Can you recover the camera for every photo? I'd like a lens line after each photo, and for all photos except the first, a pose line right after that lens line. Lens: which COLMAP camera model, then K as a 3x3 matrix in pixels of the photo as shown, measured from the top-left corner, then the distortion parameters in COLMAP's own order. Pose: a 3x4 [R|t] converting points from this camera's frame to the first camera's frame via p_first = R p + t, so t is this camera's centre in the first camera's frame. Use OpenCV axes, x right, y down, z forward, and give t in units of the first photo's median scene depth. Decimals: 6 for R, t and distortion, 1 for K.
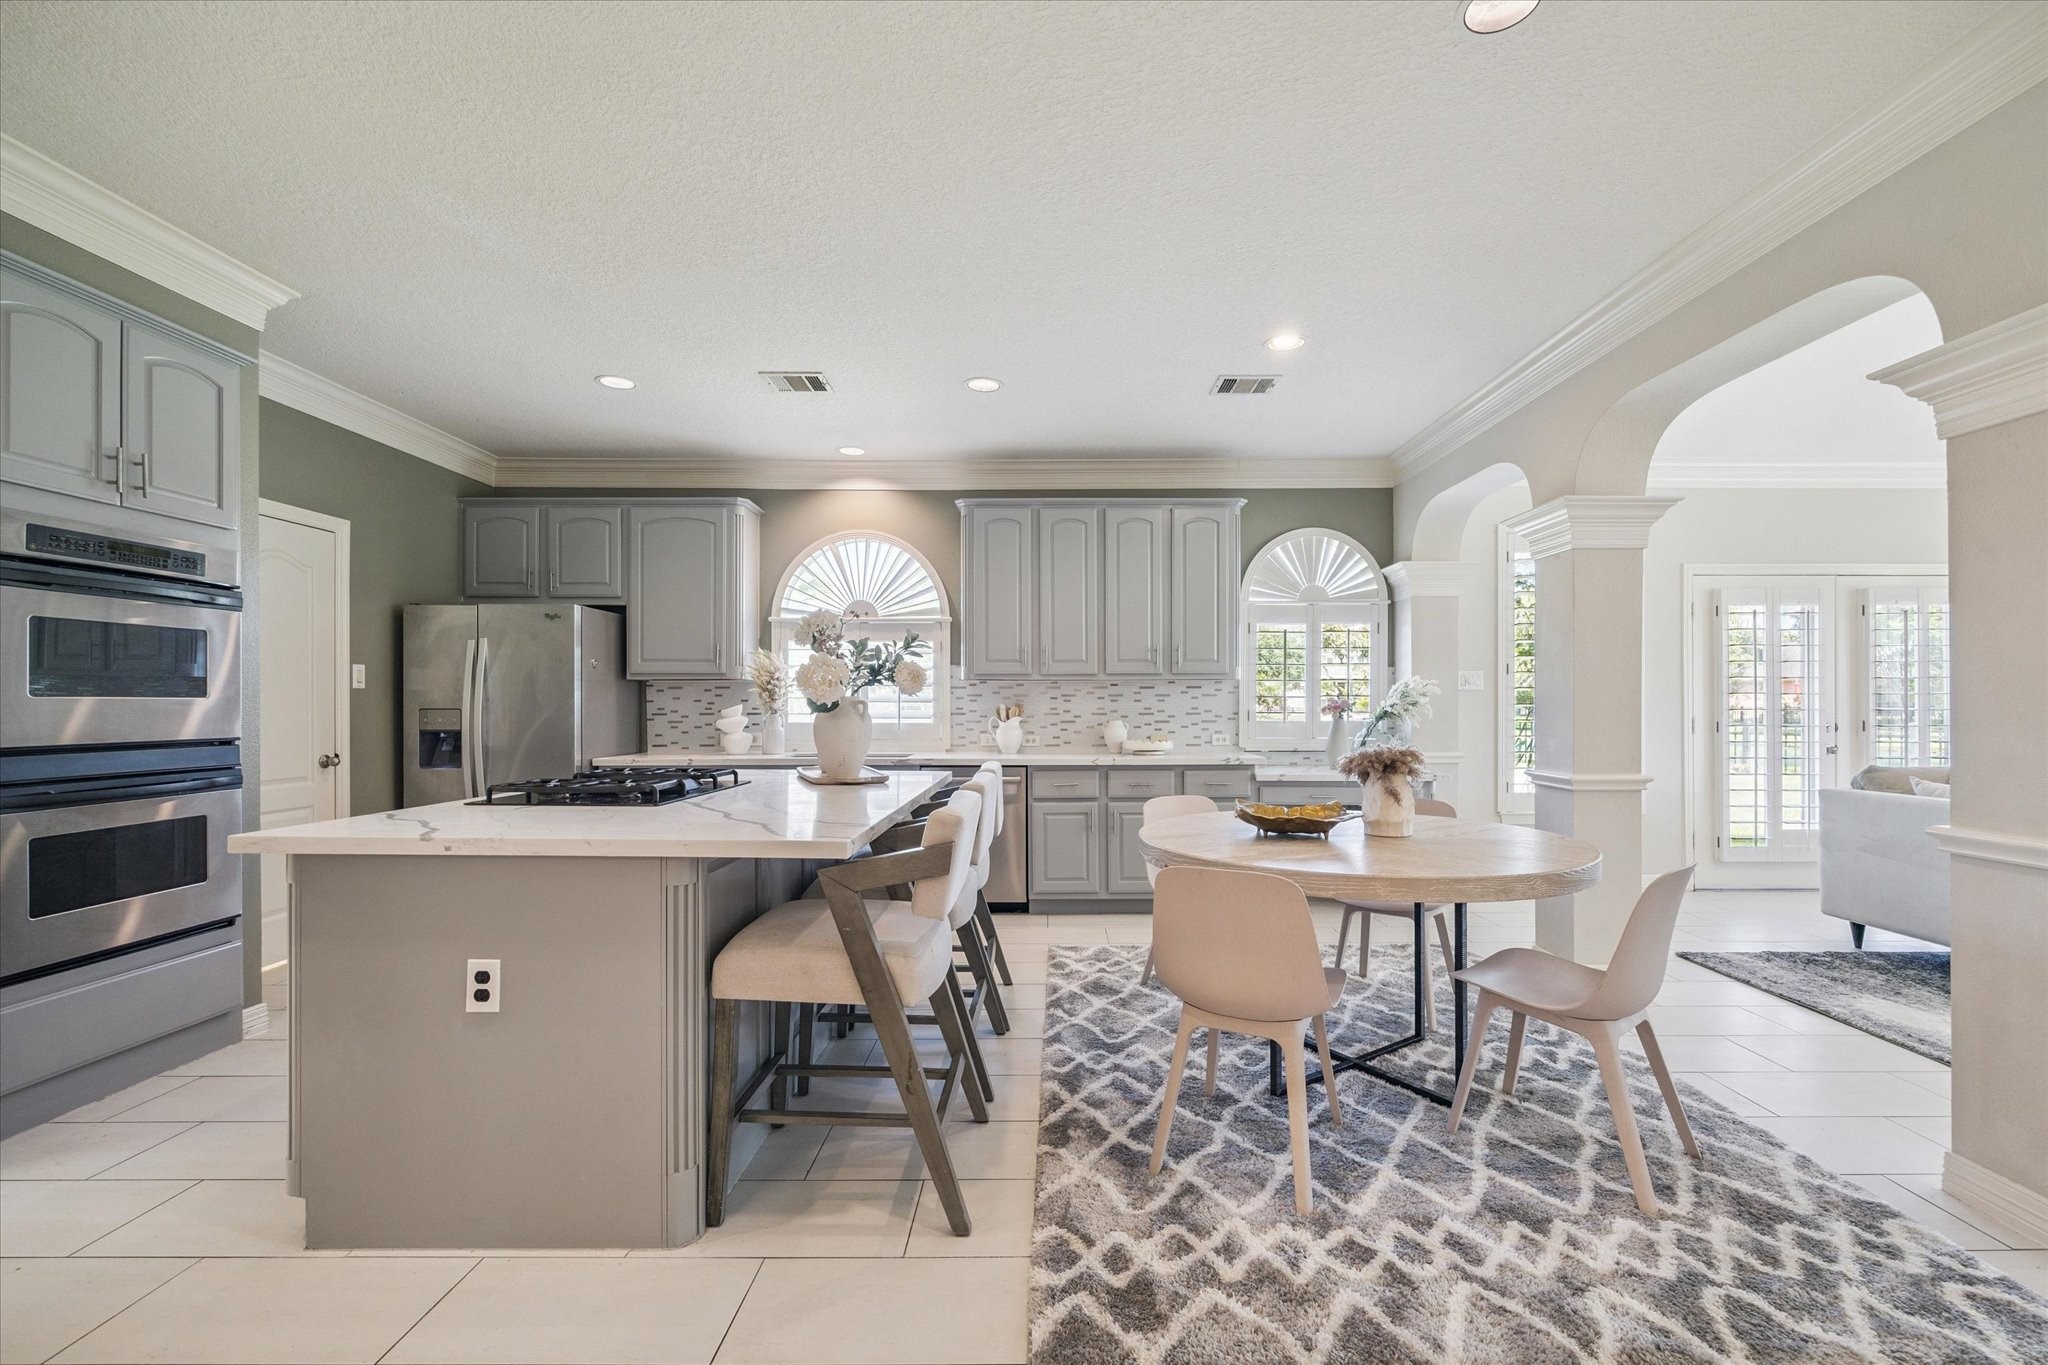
lens RADIAL K [[866.3, 0, 1038.7], [0, 866.3, 701.8], [0, 0, 1]] dist [-0.003778, -0.000413]
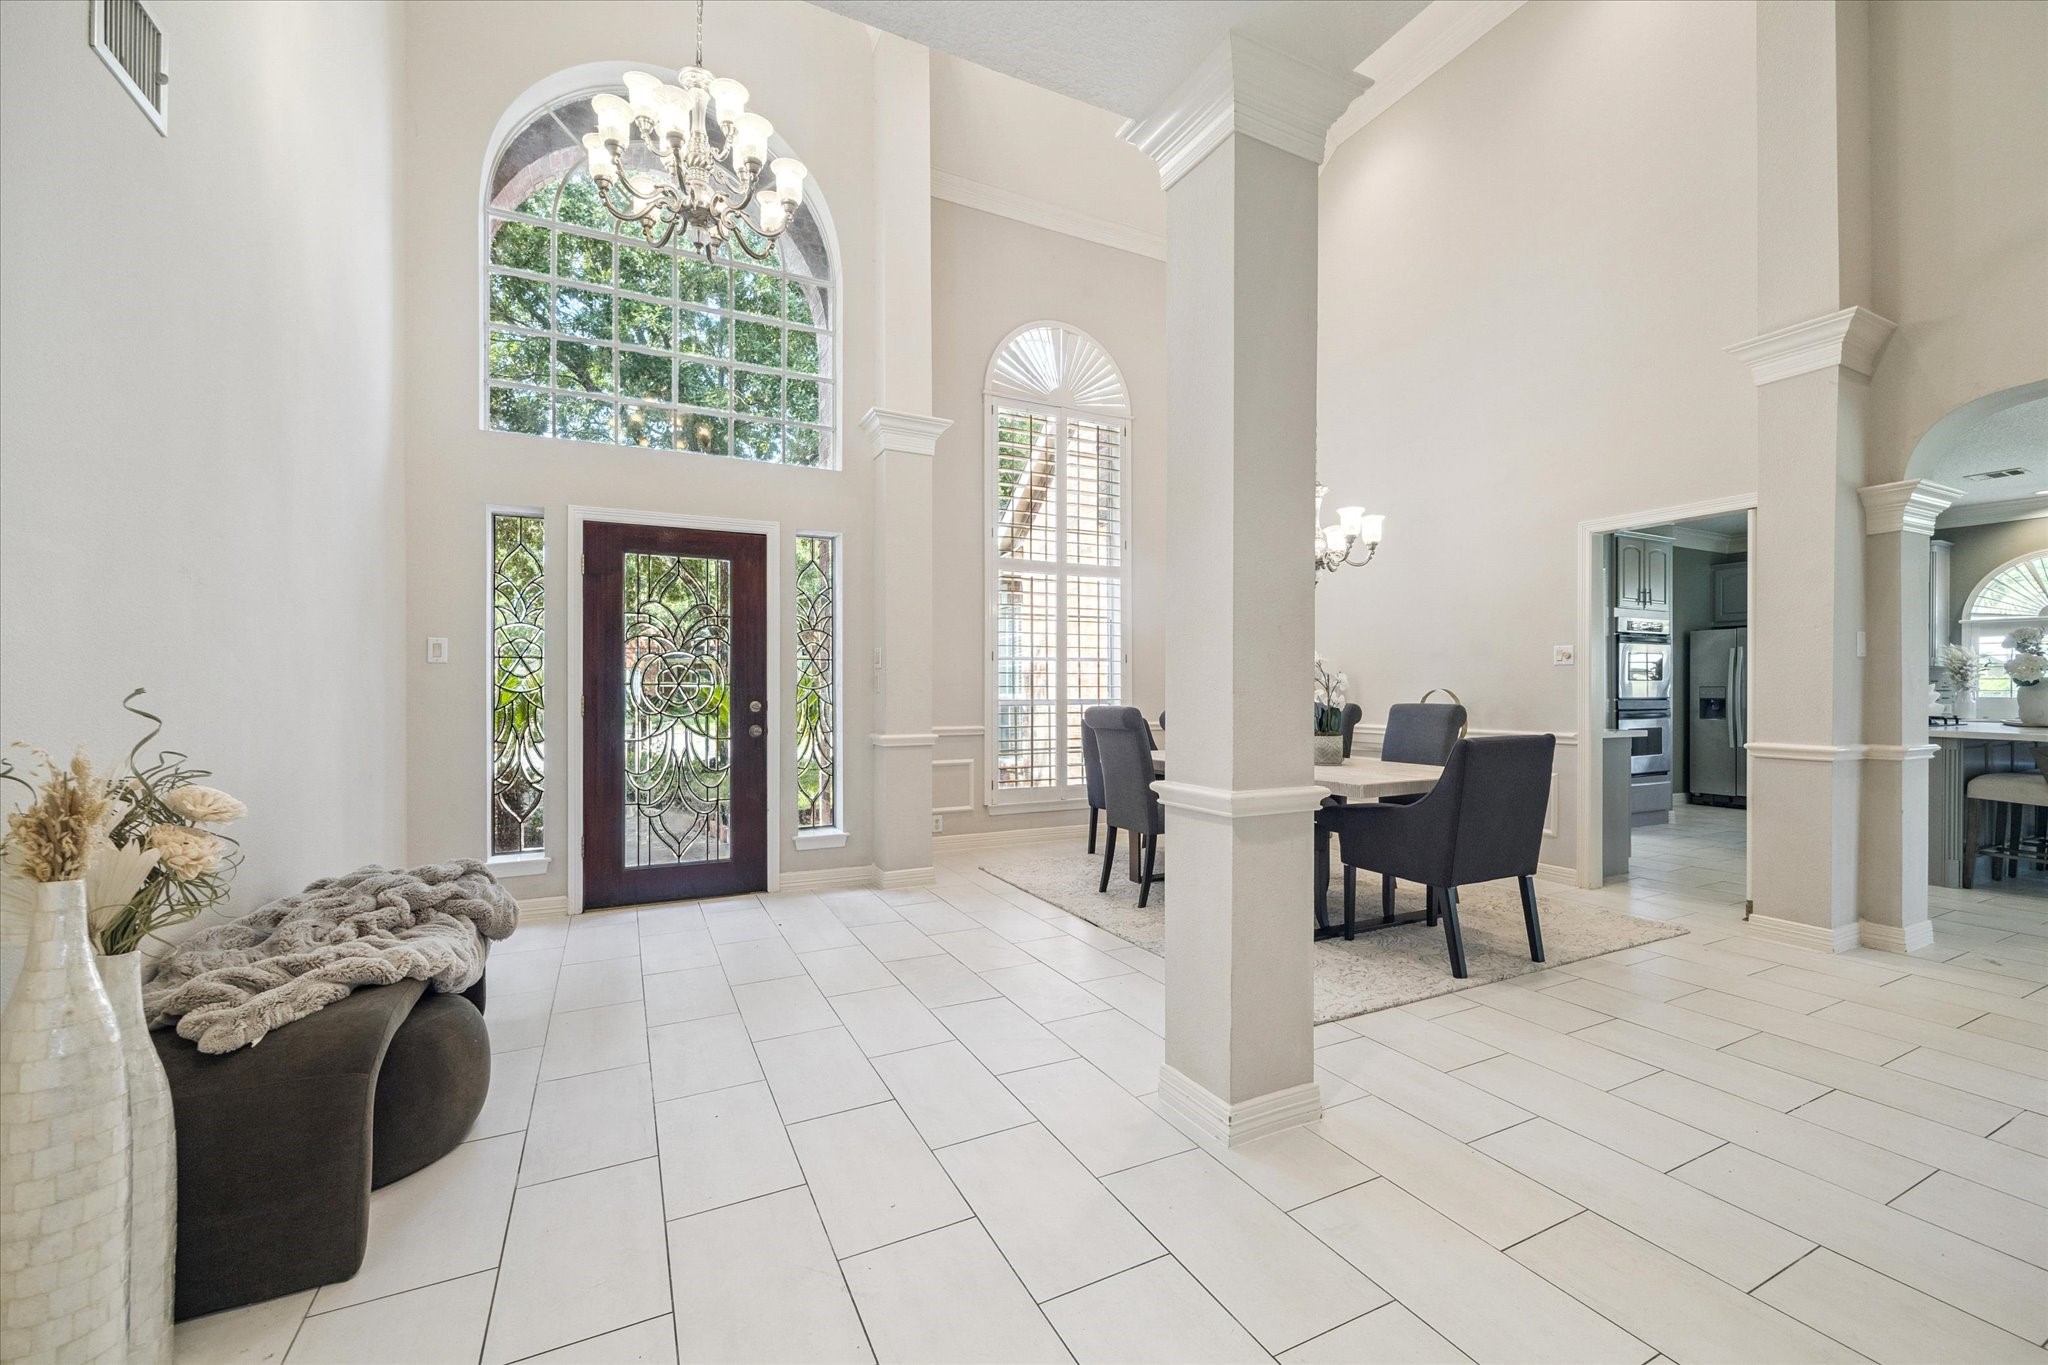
lens RADIAL K [[831.9, 0, 1071.6], [0, 831.9, 691.0], [0, 0, 1]] dist [-0.001562, -0.000105]
pose [[0.473094, 0.002919, -0.881007, 0.220263], [0.001913, 0.999989, 0.004340, 0.007185], [0.881010, -0.003739, 0.473083, -1.036767]]
